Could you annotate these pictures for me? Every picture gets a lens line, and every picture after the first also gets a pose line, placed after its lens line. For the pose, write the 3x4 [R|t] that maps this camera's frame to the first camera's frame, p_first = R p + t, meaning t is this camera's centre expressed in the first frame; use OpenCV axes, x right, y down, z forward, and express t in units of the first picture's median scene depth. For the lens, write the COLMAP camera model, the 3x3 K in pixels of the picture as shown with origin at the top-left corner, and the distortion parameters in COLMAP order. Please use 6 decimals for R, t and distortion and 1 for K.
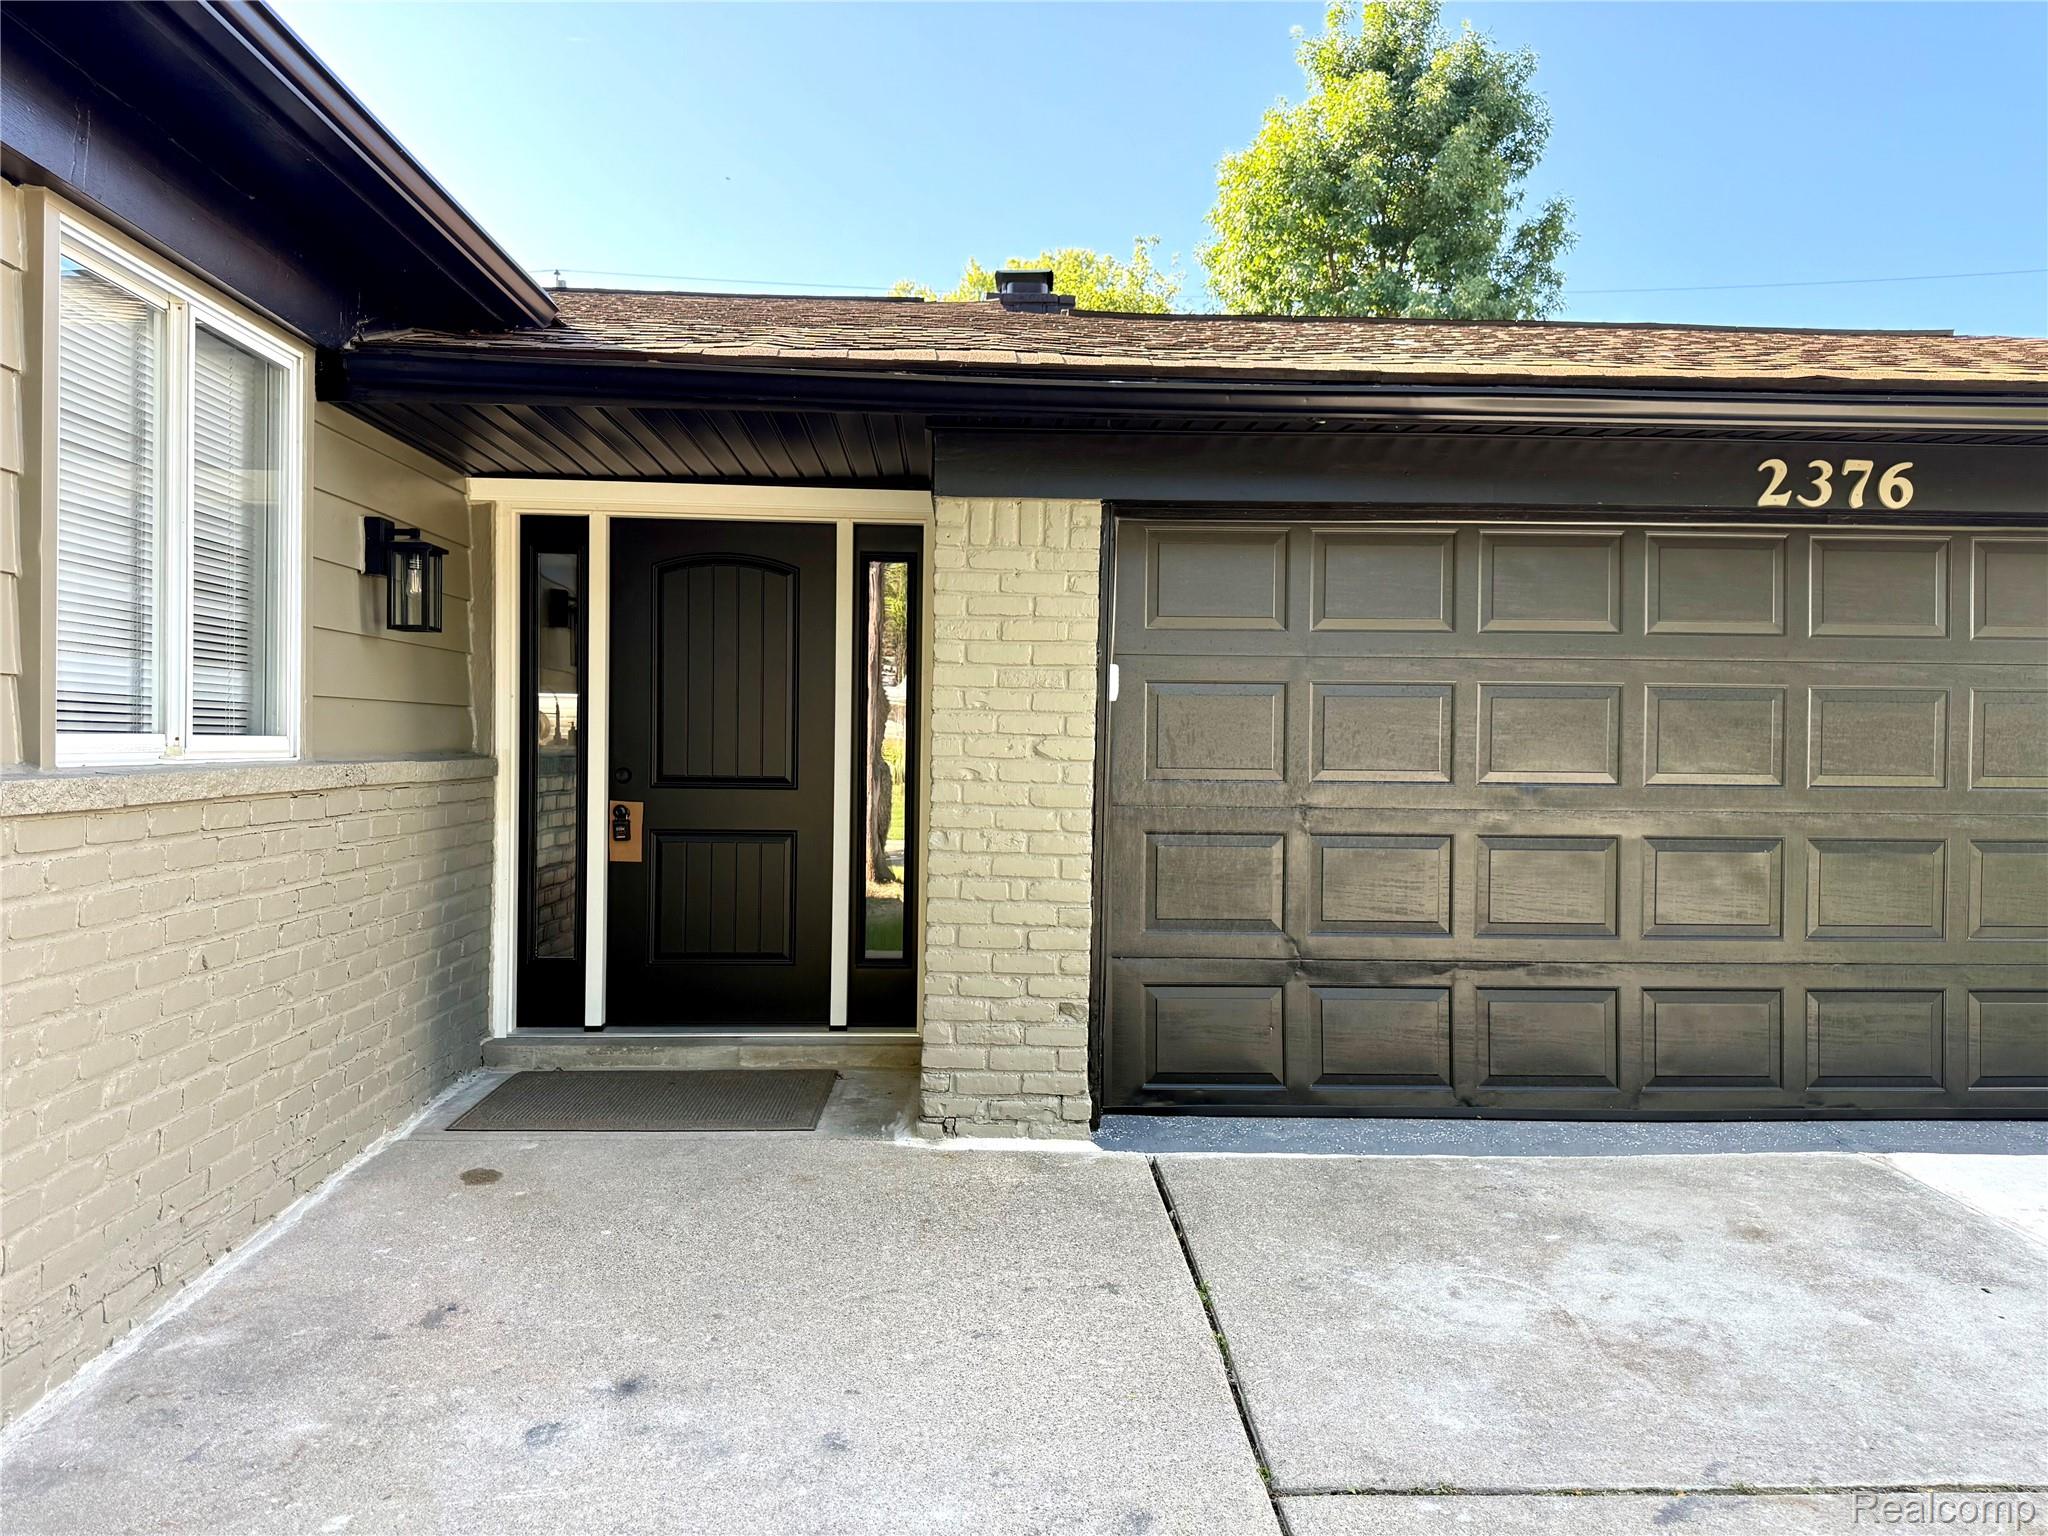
lens RADIAL K [[1427.9, 0, 1030.6], [0, 1427.9, 773.4], [0, 0, 1]] dist [0.105714, -0.137724]
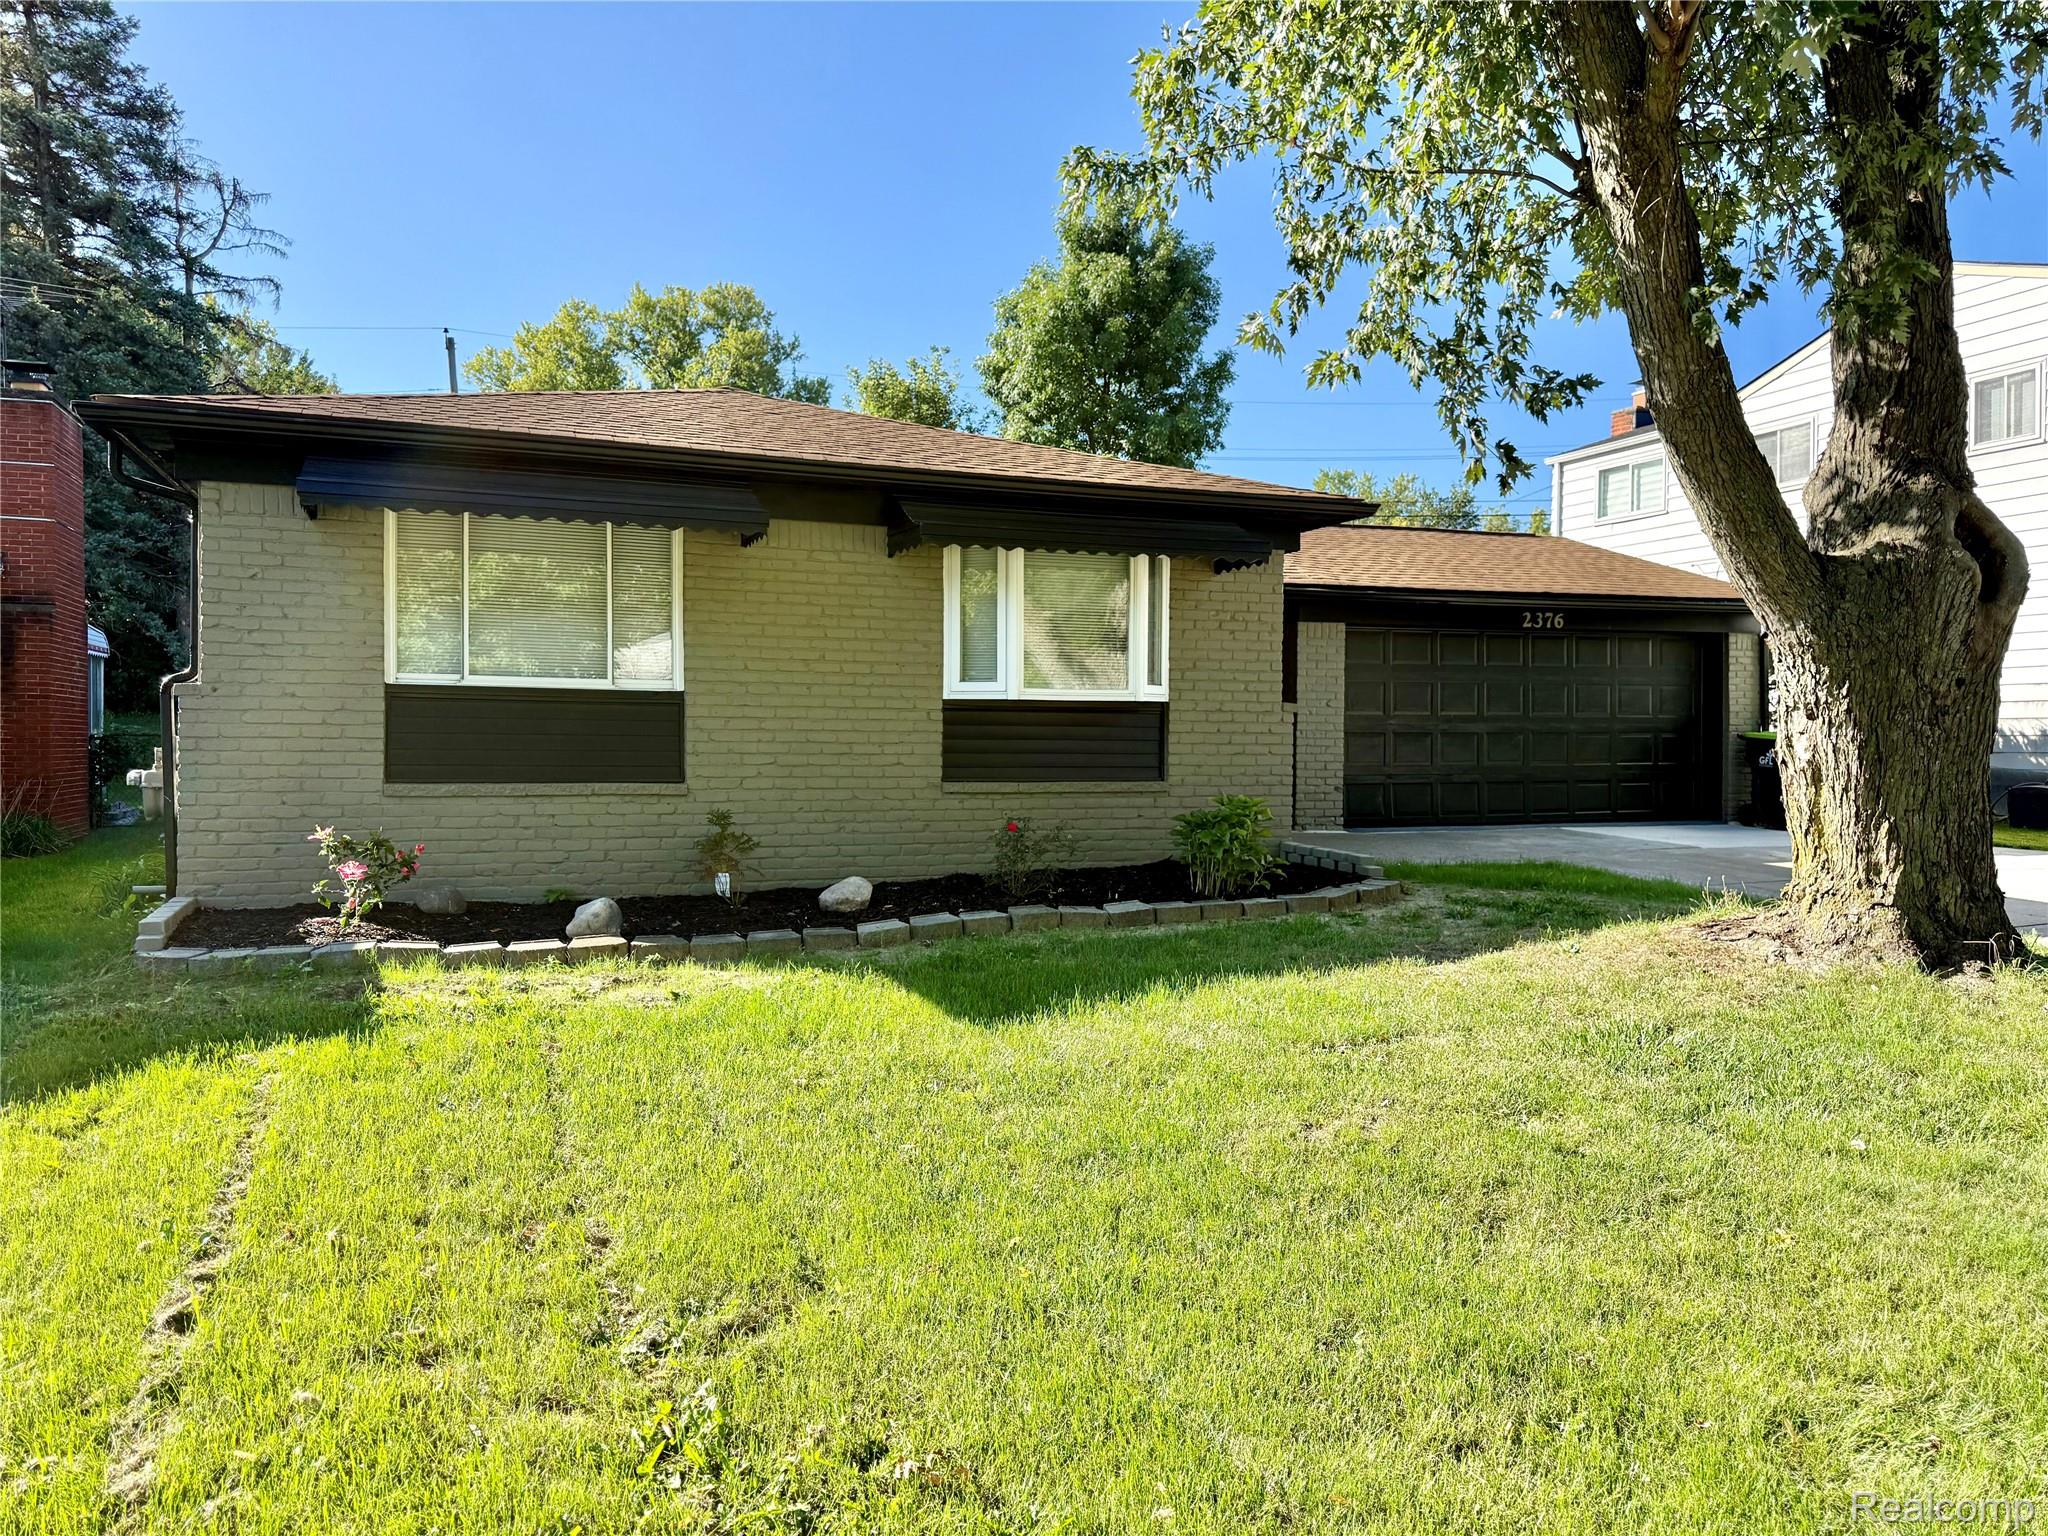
lens RADIAL K [[1427.9, 0, 1030.6], [0, 1427.9, 773.4], [0, 0, 1]] dist [0.105714, -0.137724]
pose [[0.949268, -0.020865, 0.313776, -1.538579], [0.019463, 0.999782, 0.007600, 0.094033], [-0.313866, -0.001108, 0.949467, -1.685477]]
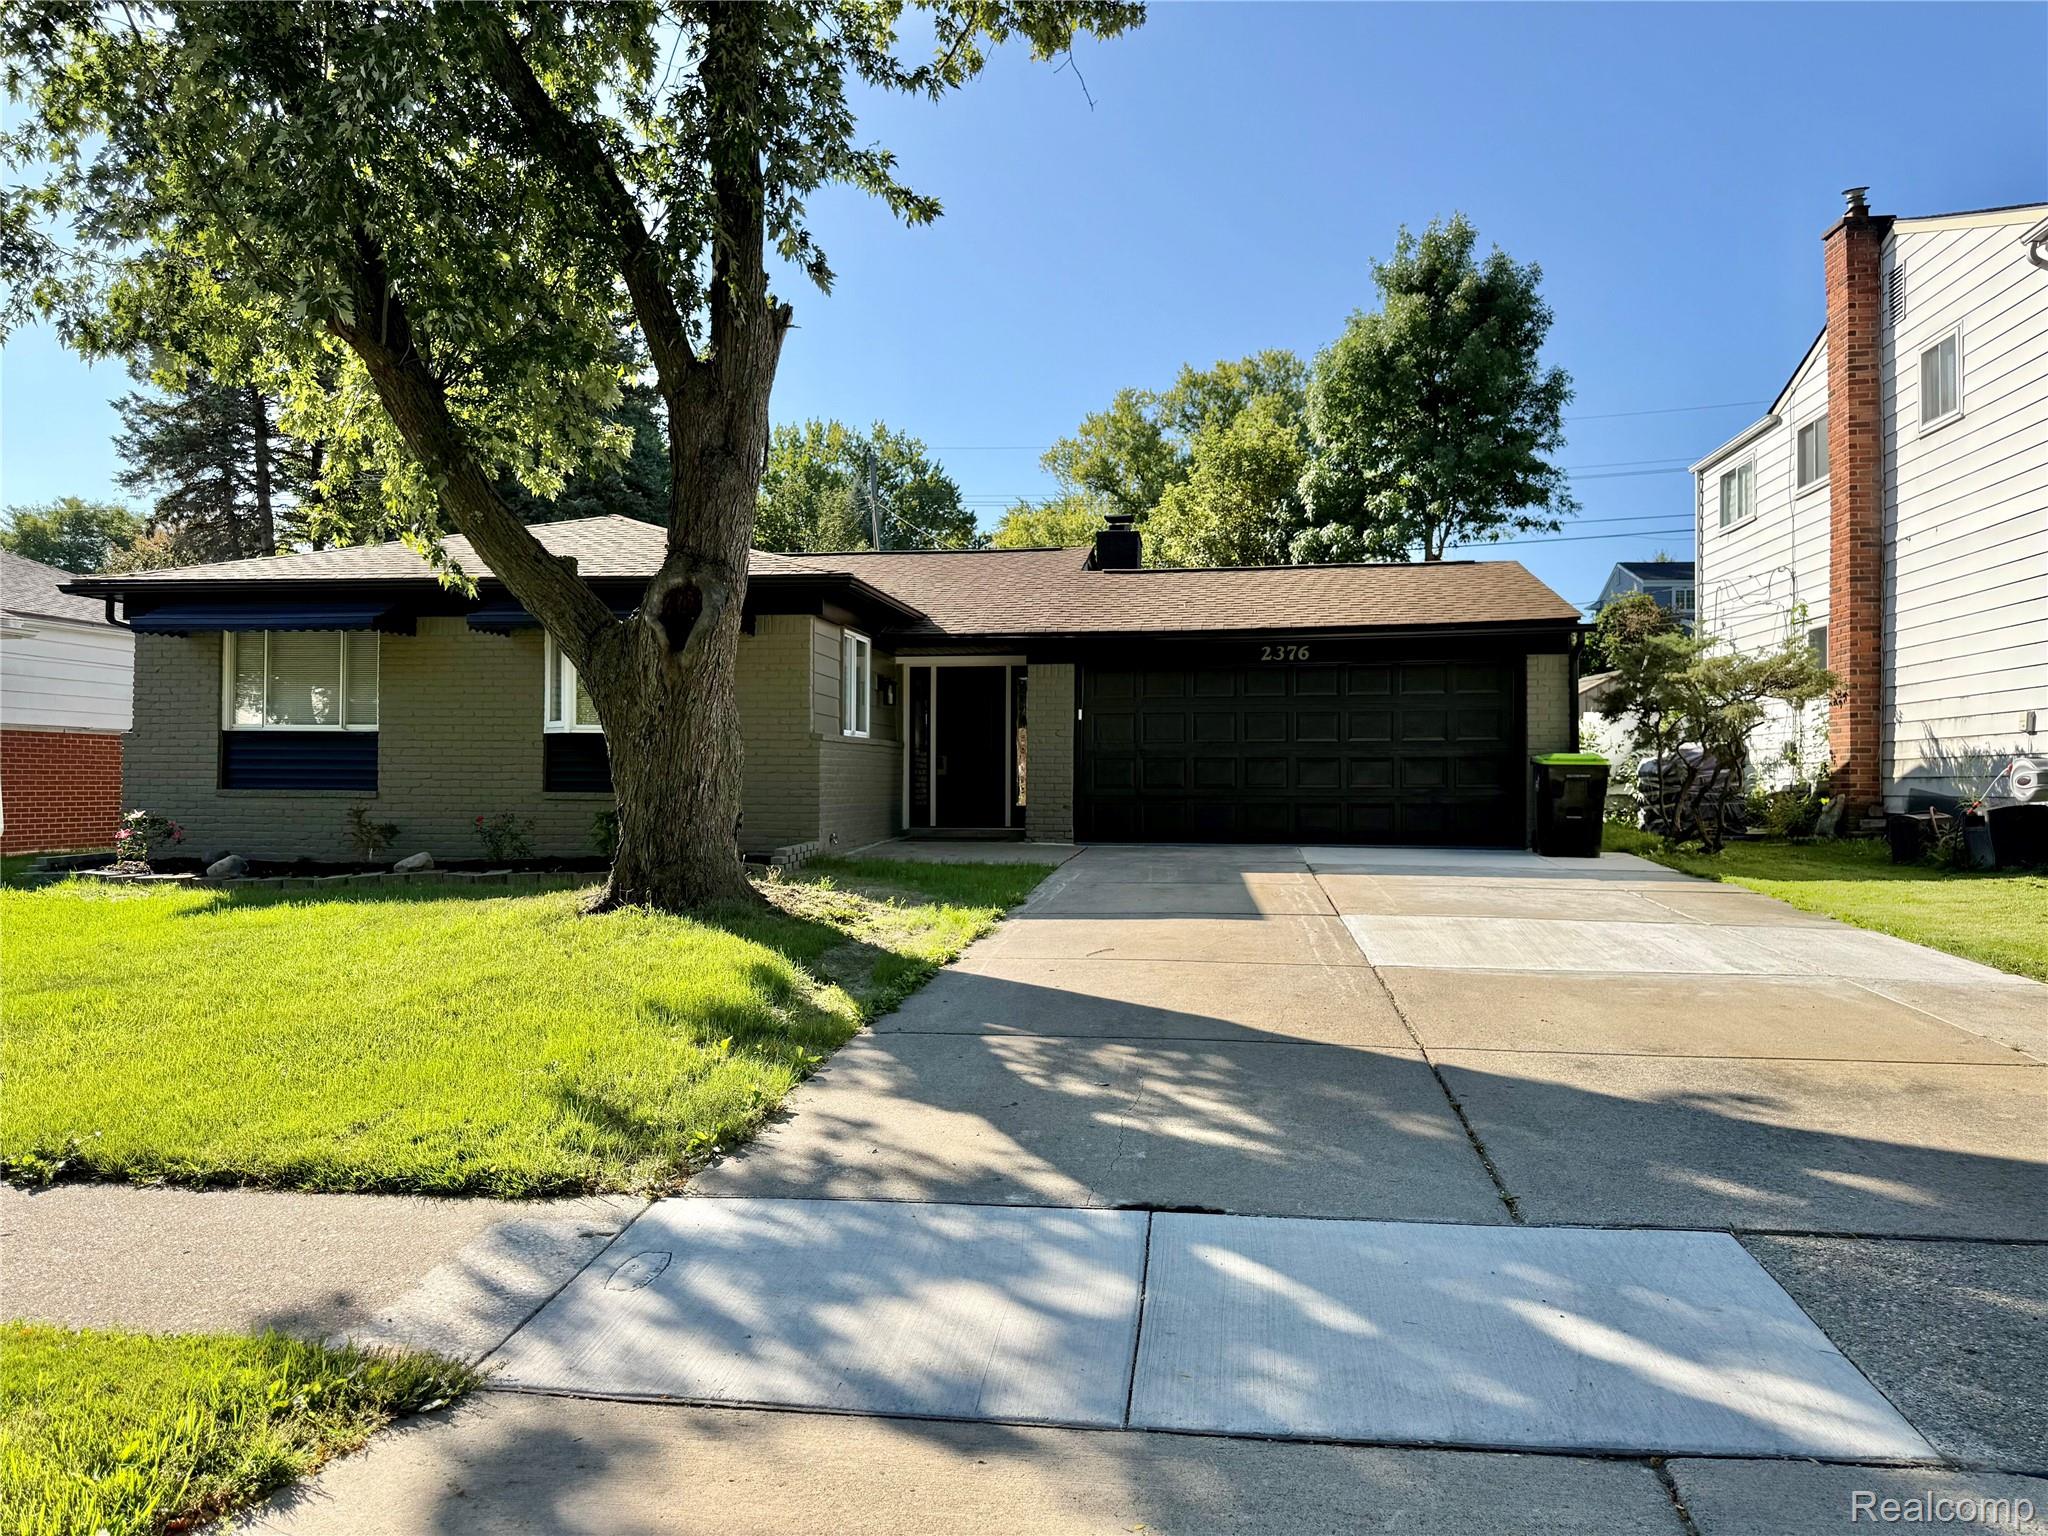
lens RADIAL K [[1417.1, 0, 1014.5], [0, 1417.1, 754.7], [0, 0, 1]] dist [0.033692, -0.009068]
pose [[0.981254, -0.016321, -0.192025, 0.563107], [0.008846, 0.999172, -0.039722, 0.170065], [0.192514, 0.037278, 0.980586, -2.404424]]
